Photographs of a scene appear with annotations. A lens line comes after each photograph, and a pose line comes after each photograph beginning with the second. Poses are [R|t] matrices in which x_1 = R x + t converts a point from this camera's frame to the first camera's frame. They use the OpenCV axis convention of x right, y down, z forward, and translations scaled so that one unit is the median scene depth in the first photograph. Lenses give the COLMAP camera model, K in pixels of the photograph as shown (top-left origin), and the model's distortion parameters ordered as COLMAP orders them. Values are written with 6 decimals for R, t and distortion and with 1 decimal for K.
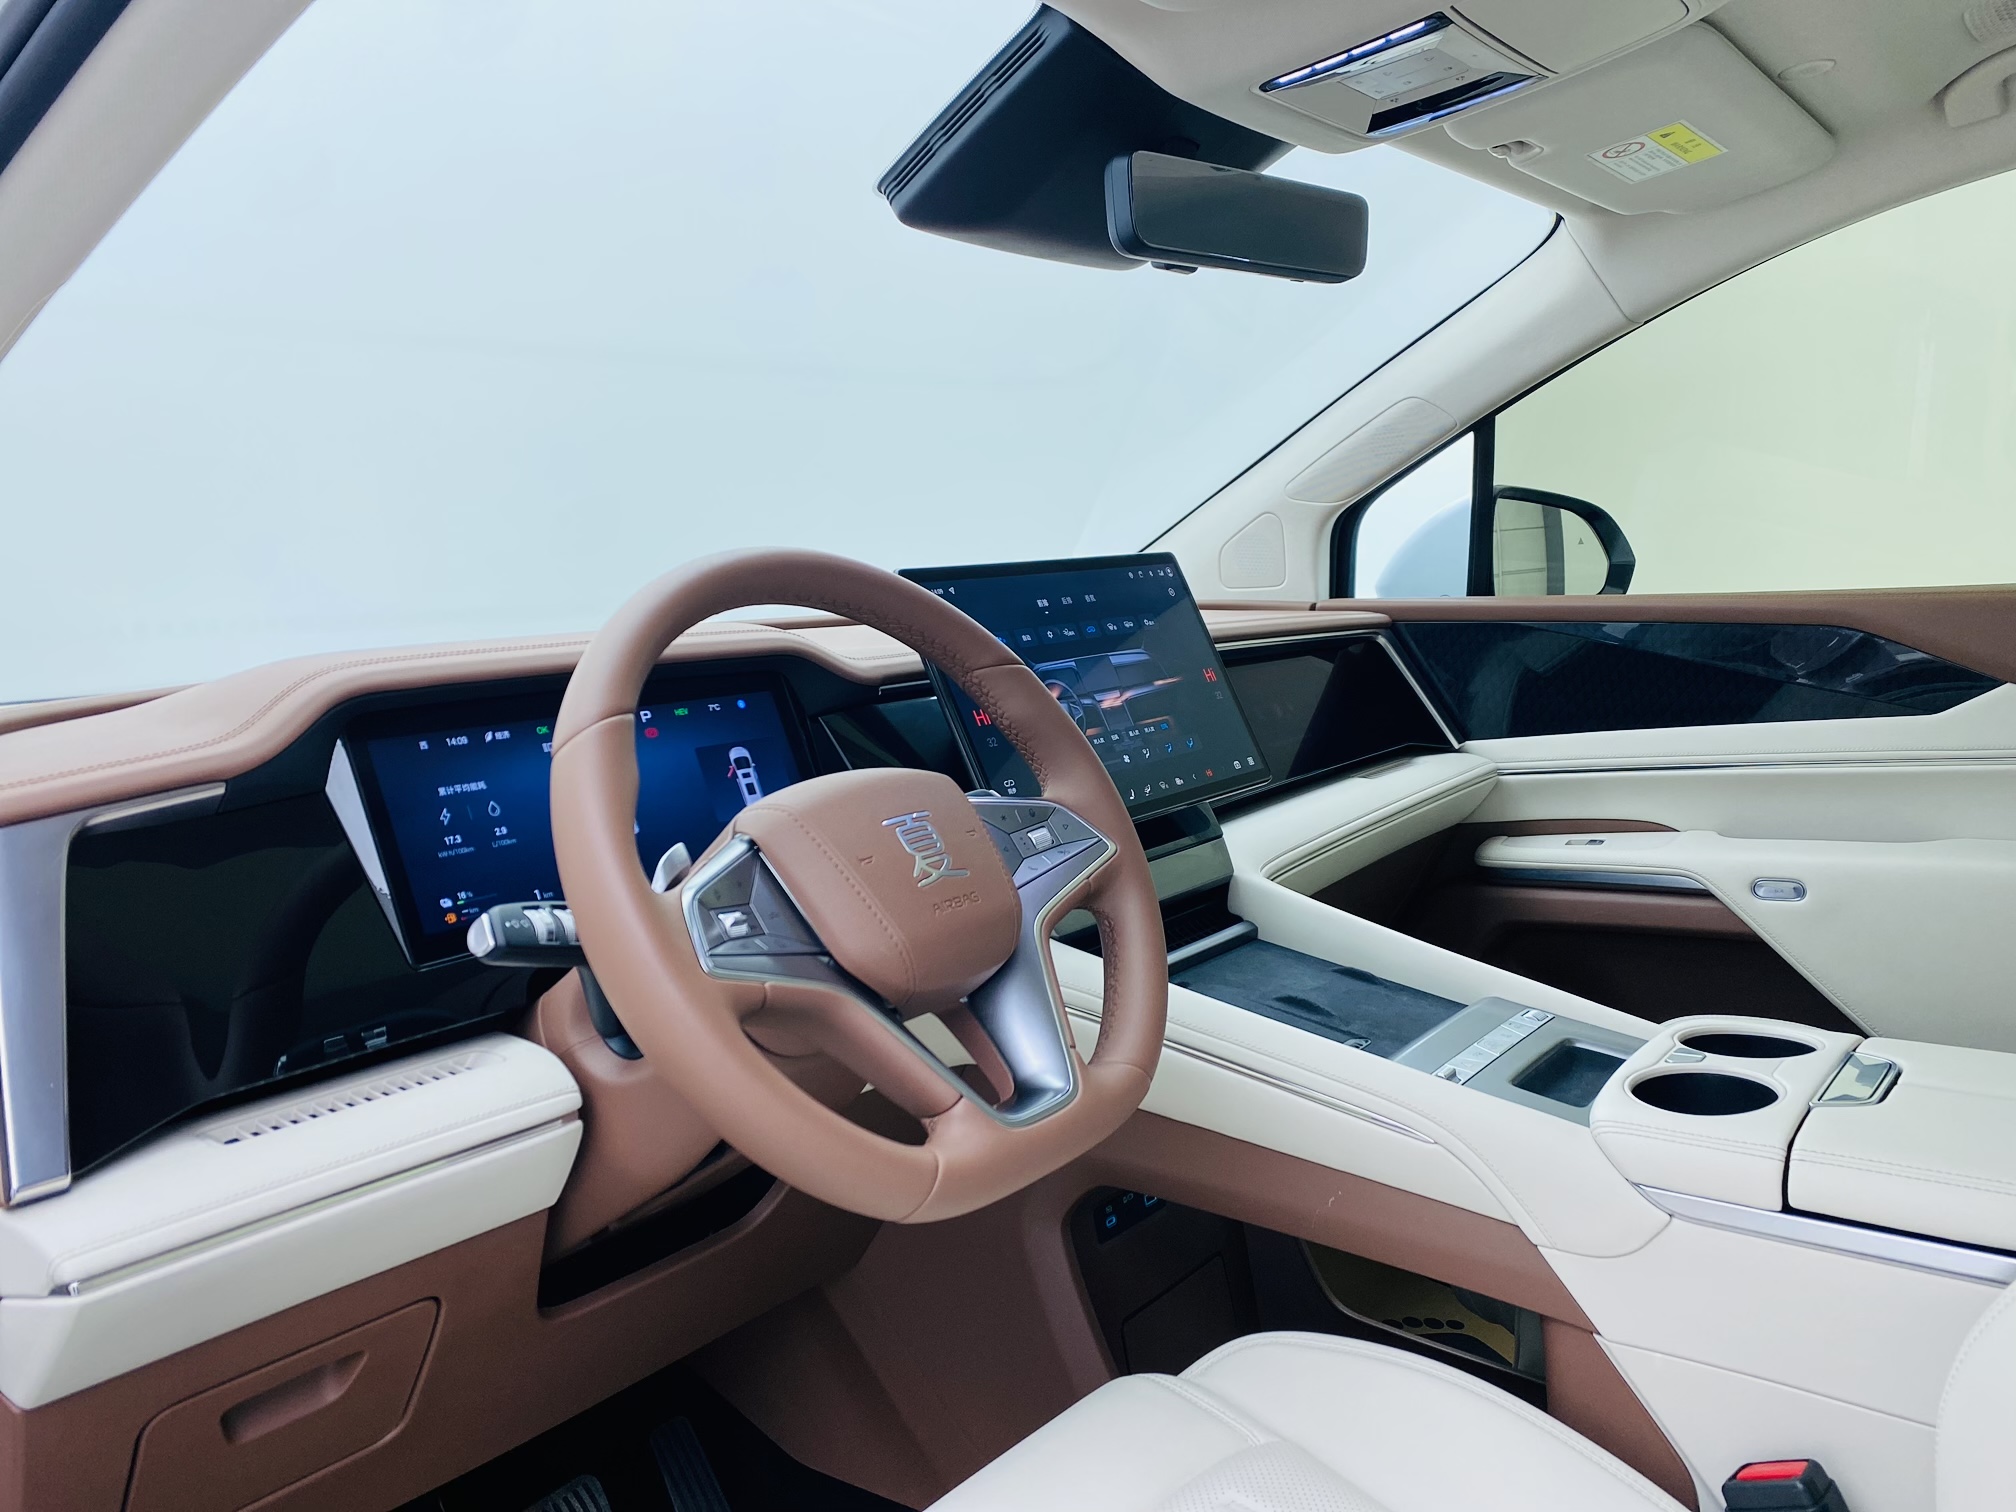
lens RADIAL K [[1533.3, 0, 1000.4], [0, 1533.3, 749.0], [0, 0, 1]] dist [0.007435, -0.007294]
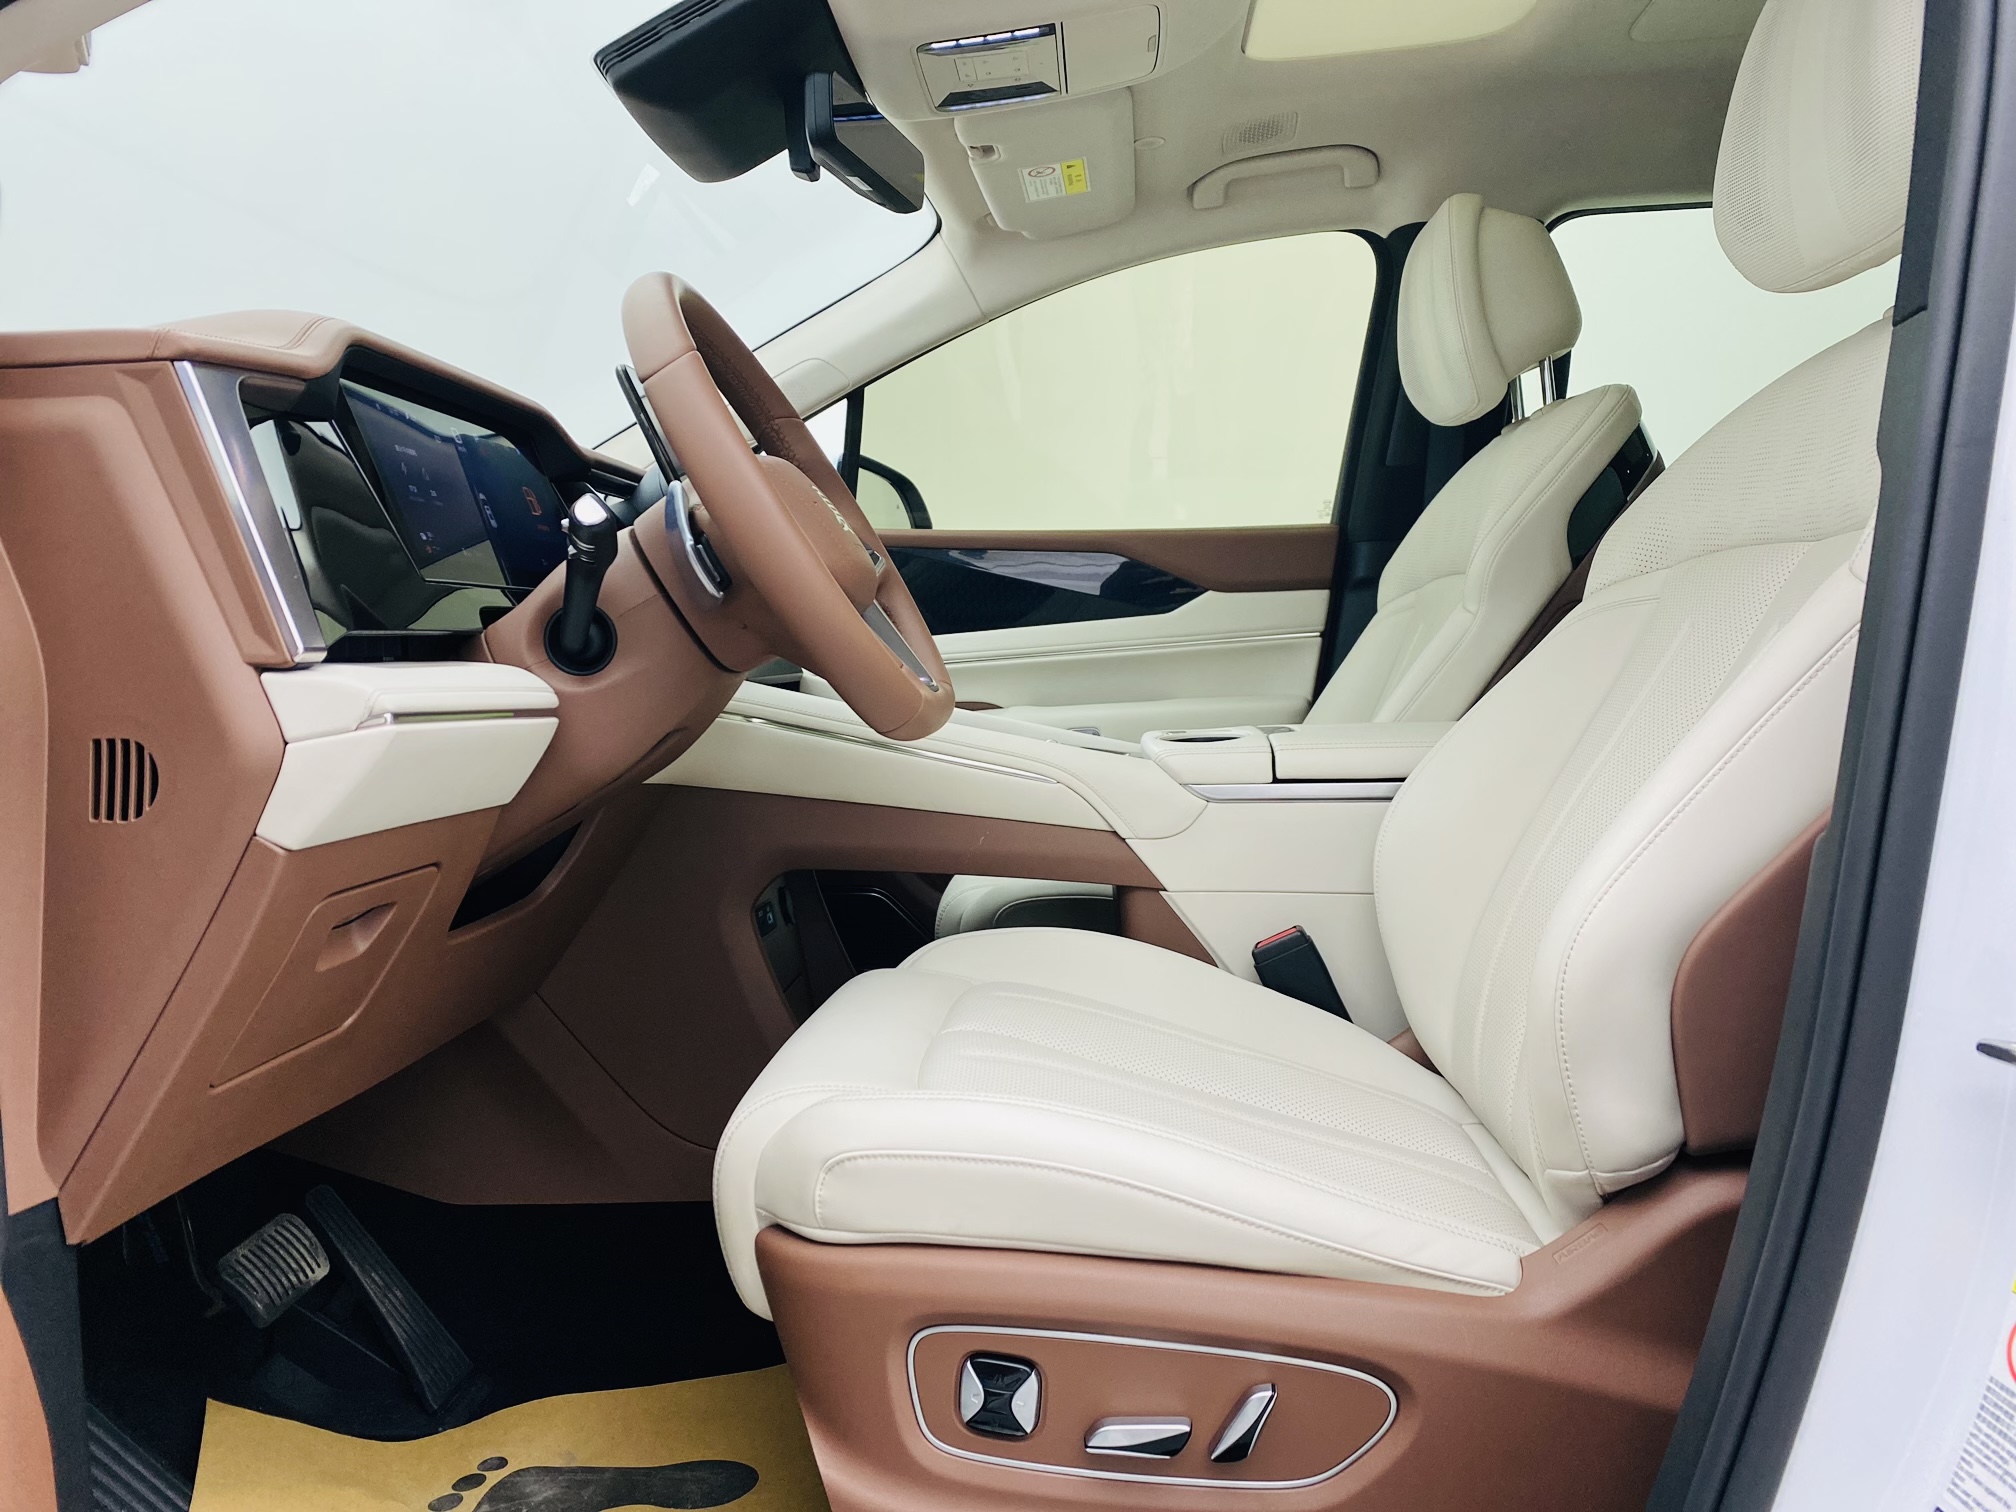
lens RADIAL K [[1533.3, 0, 1009.9], [0, 1533.3, 770.7], [0, 0, 1]] dist [0.007435, -0.007294]
pose [[0.828923, -0.008816, 0.559293, -0.515504], [0.036430, 0.998604, -0.038252, 0.269082], [-0.558175, 0.052083, 0.828087, -0.169961]]
